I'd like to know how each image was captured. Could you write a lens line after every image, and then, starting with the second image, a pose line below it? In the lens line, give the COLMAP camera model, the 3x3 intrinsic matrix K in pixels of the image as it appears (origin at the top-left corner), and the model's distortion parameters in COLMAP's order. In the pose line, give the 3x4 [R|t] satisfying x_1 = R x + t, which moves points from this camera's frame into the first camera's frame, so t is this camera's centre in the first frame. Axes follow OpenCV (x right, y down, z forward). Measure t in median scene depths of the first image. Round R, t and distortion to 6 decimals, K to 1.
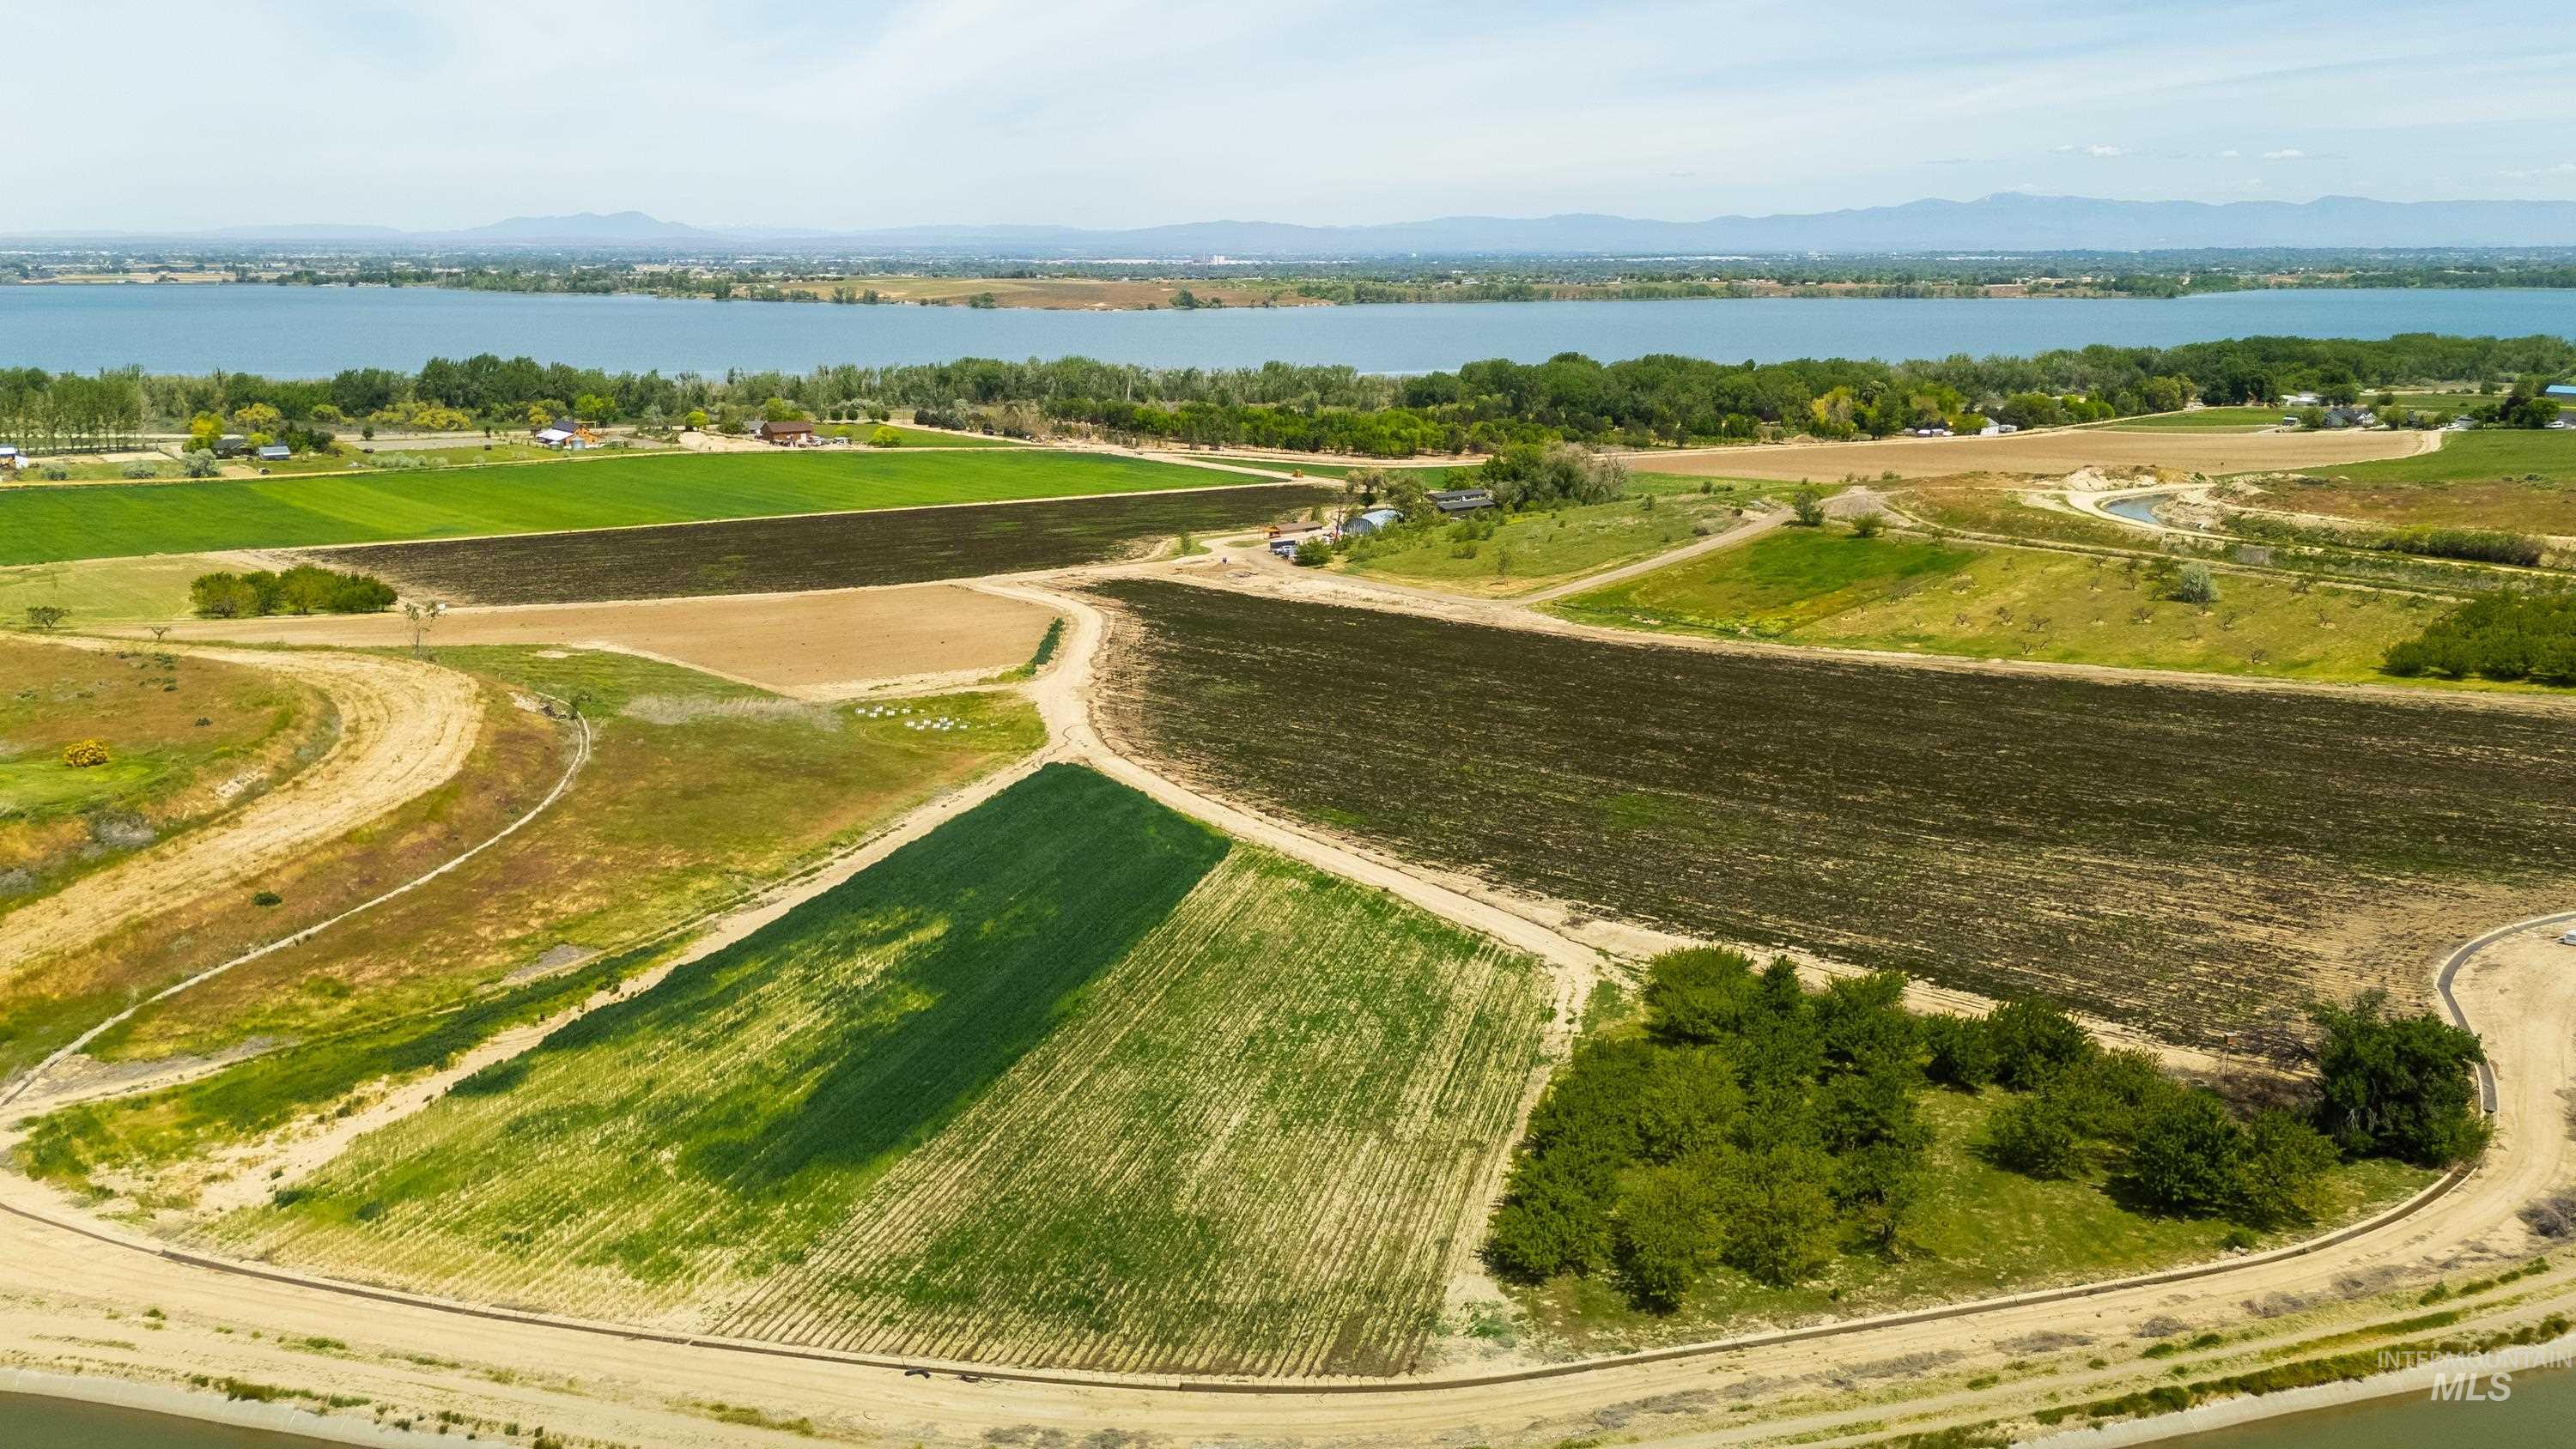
lens RADIAL K [[1871.9, 0, 1288.0], [0, 1871.9, 724.5], [0, 0, 1]] dist [0.060192, -0.056899]
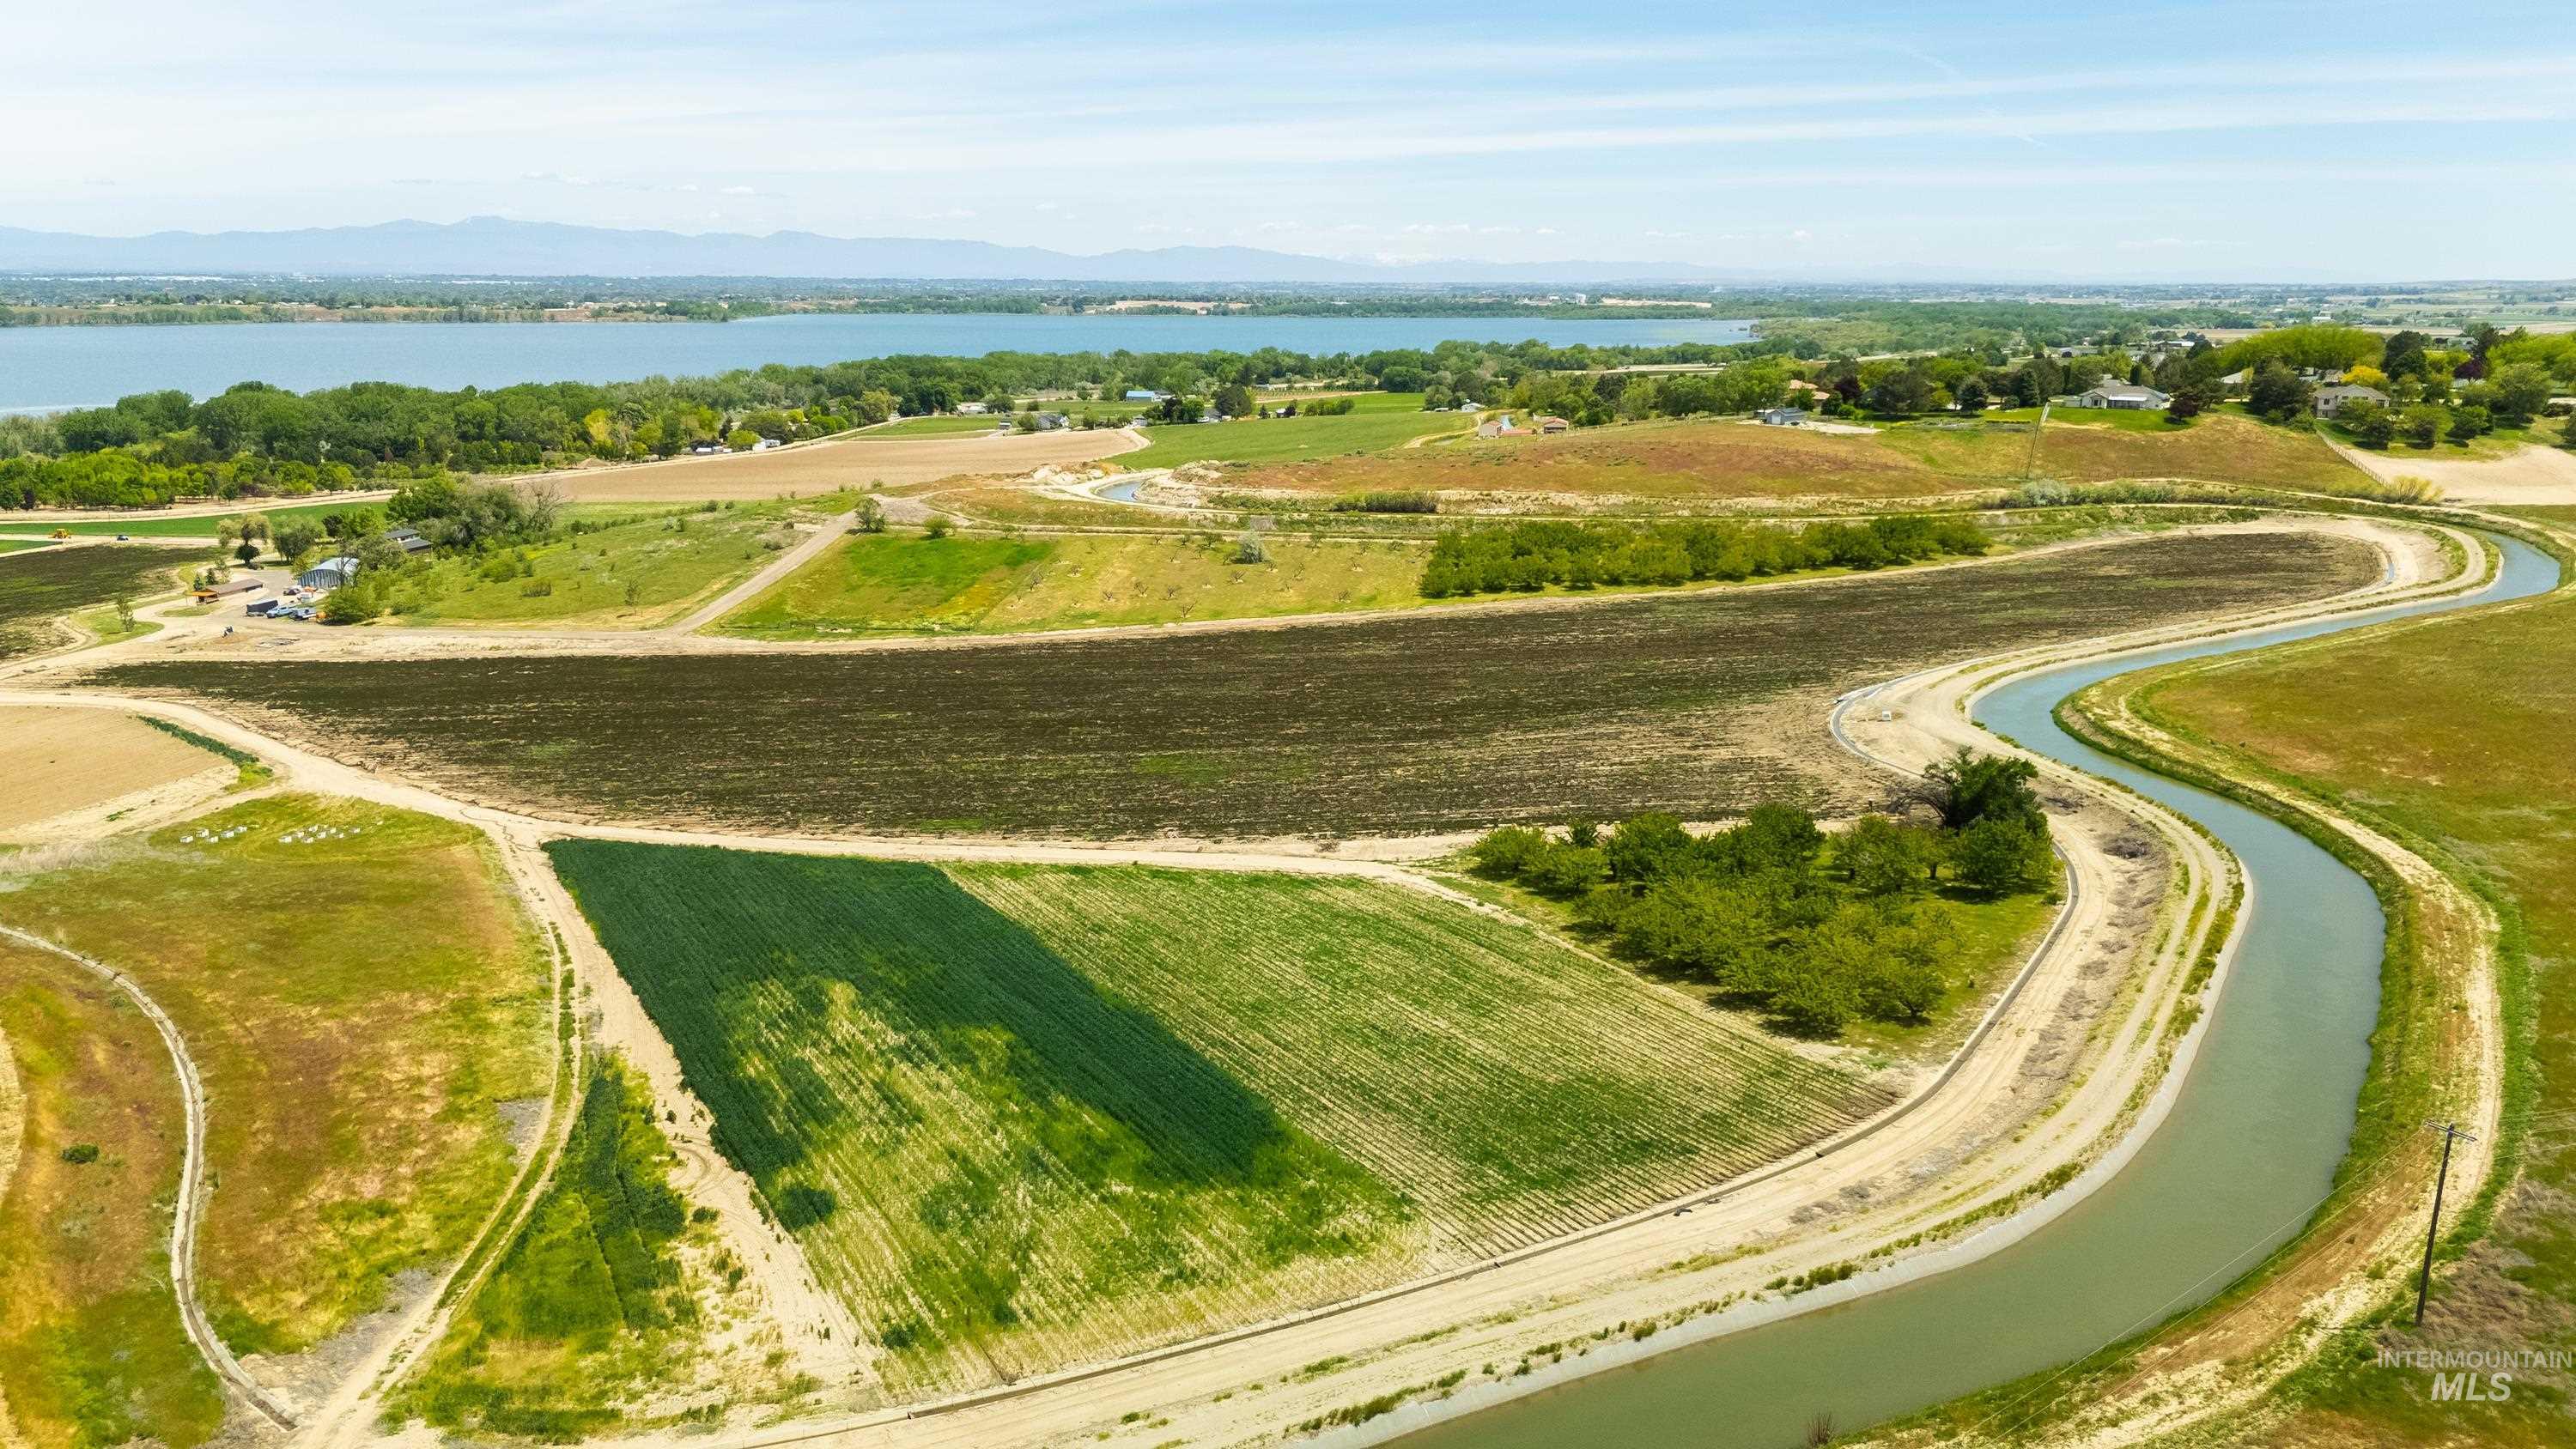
lens RADIAL K [[1871.9, 0, 1288.0], [0, 1871.9, 724.5], [0, 0, 1]] dist [0.060192, -0.056899]
pose [[0.745220, -0.149619, 0.649817, -0.178707], [0.157690, 0.986404, 0.046276, -0.008029], [-0.647905, 0.067984, 0.758681, 0.040145]]
